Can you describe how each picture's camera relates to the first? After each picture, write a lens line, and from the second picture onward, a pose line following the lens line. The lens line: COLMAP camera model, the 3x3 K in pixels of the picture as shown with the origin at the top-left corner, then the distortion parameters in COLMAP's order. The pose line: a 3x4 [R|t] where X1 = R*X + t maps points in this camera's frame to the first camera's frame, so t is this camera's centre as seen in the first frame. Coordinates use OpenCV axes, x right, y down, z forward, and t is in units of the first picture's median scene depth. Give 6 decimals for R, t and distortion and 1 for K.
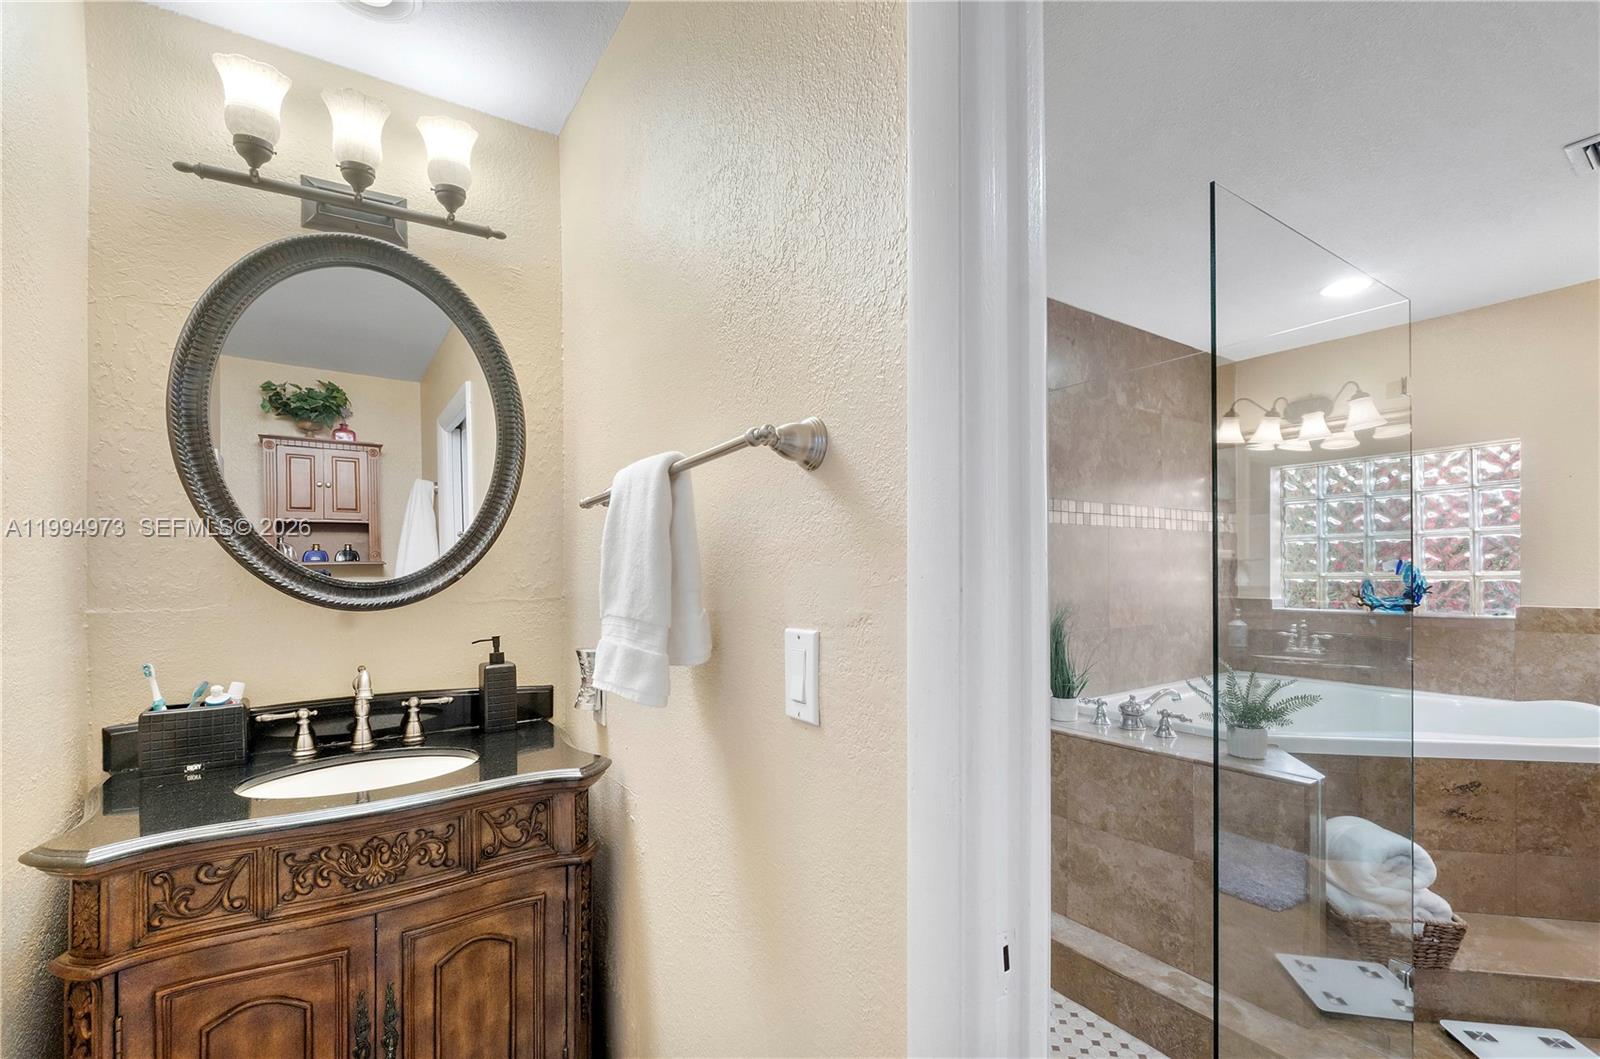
lens RADIAL K [[681.3, 0, 816.3], [0, 681.3, 560.8], [0, 0, 1]] dist [-0.008537, 0.000535]
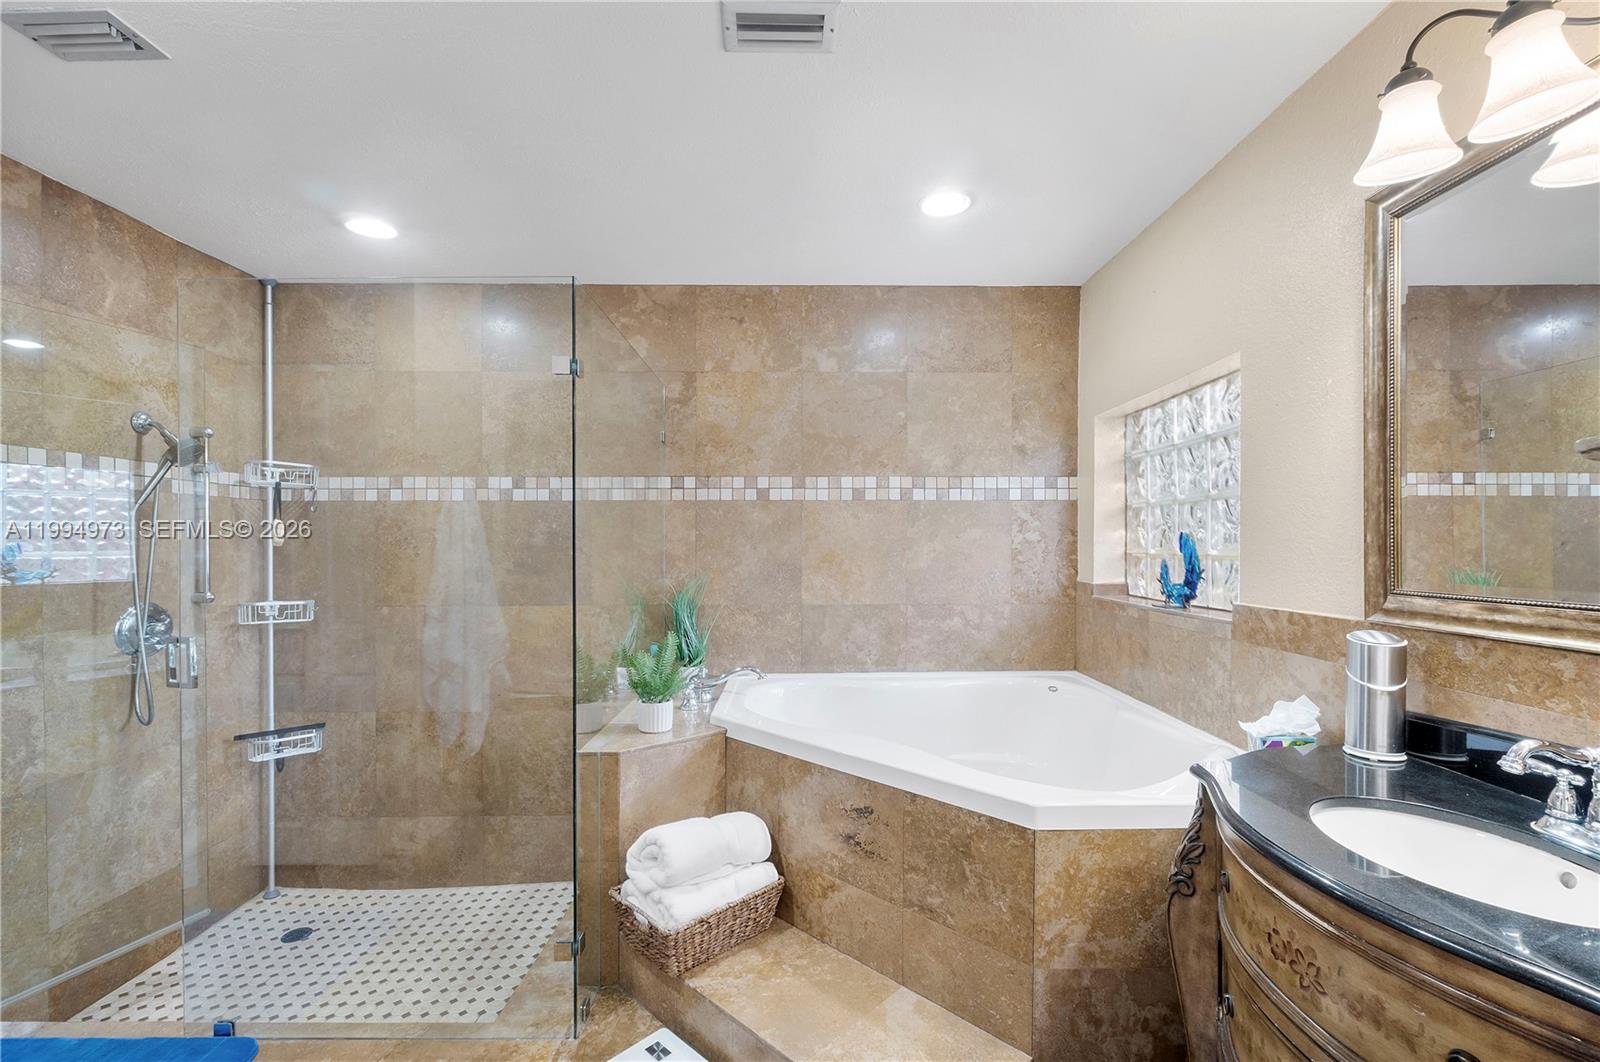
lens RADIAL K [[681.3, 0, 808.8], [0, 681.3, 533.4], [0, 0, 1]] dist [-0.008537, 0.000535]
pose [[0.836822, -0.004013, -0.547460, 1.203763], [0.005423, 0.999985, 0.000959, -0.004980], [0.547448, -0.003772, 0.836831, 0.238666]]
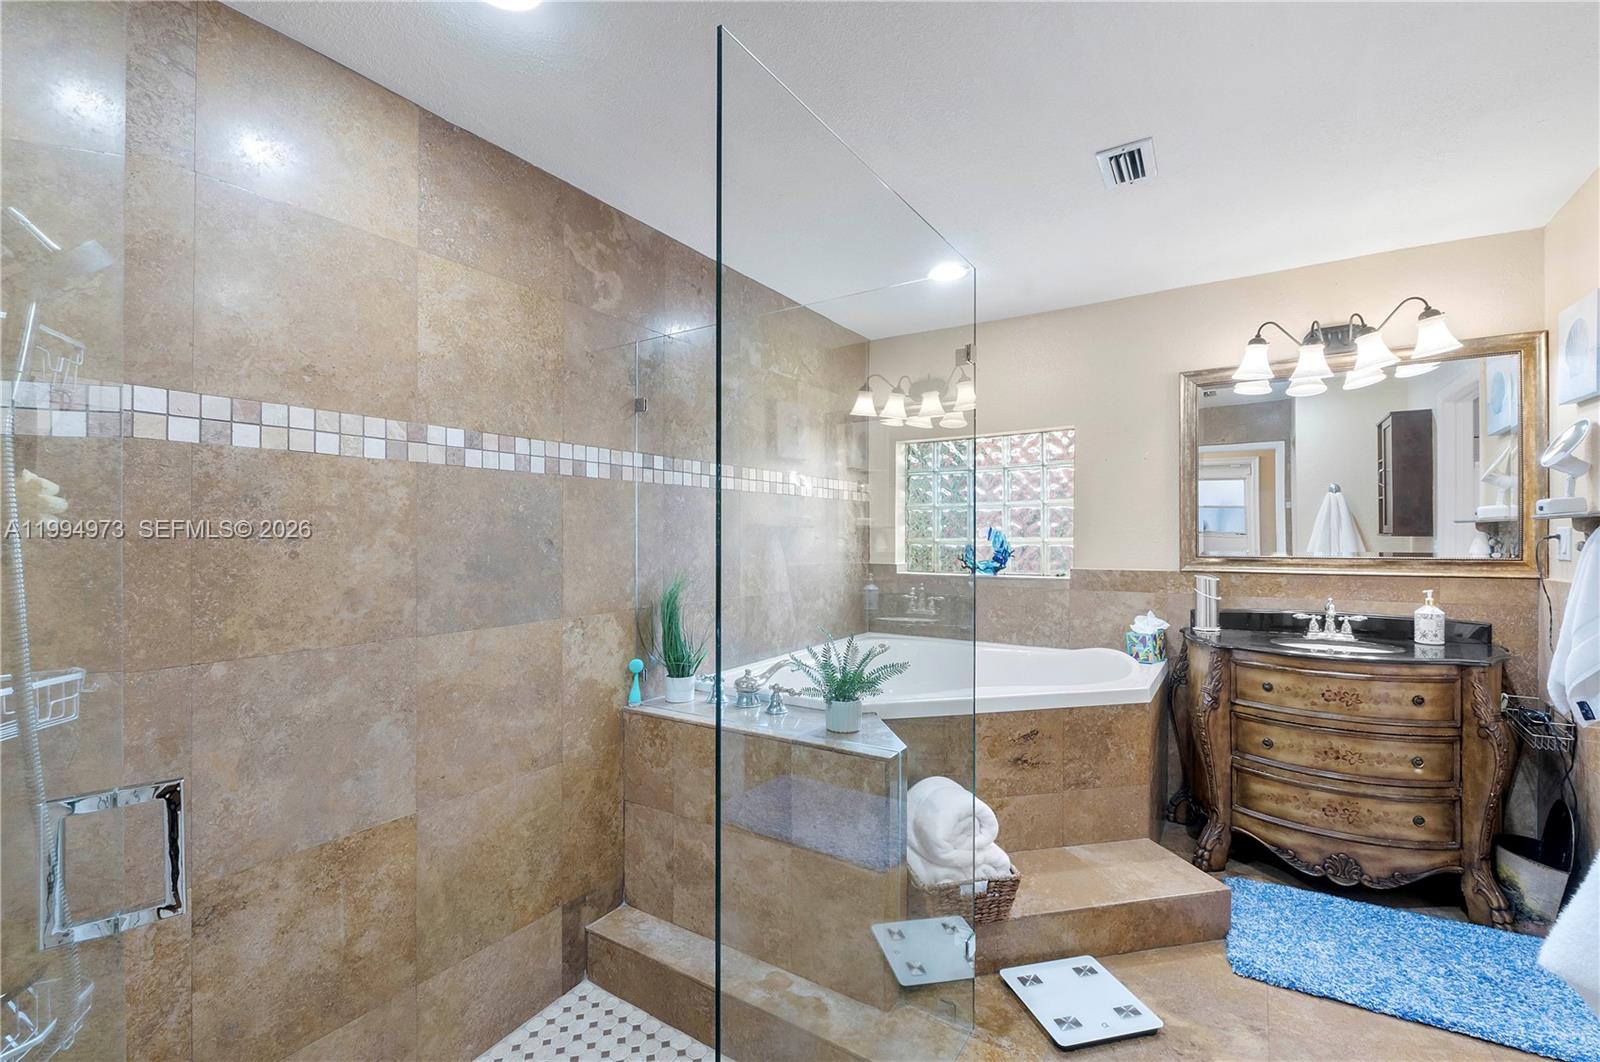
lens RADIAL K [[681.3, 0, 779.5], [0, 681.3, 524.2], [0, 0, 1]] dist [-0.008537, 0.000535]
pose [[0.928128, 0.009514, 0.372140, 0.155238], [-0.008215, 0.999953, -0.005075, 0.001546], [-0.372171, 0.001653, 0.928163, 0.112570]]
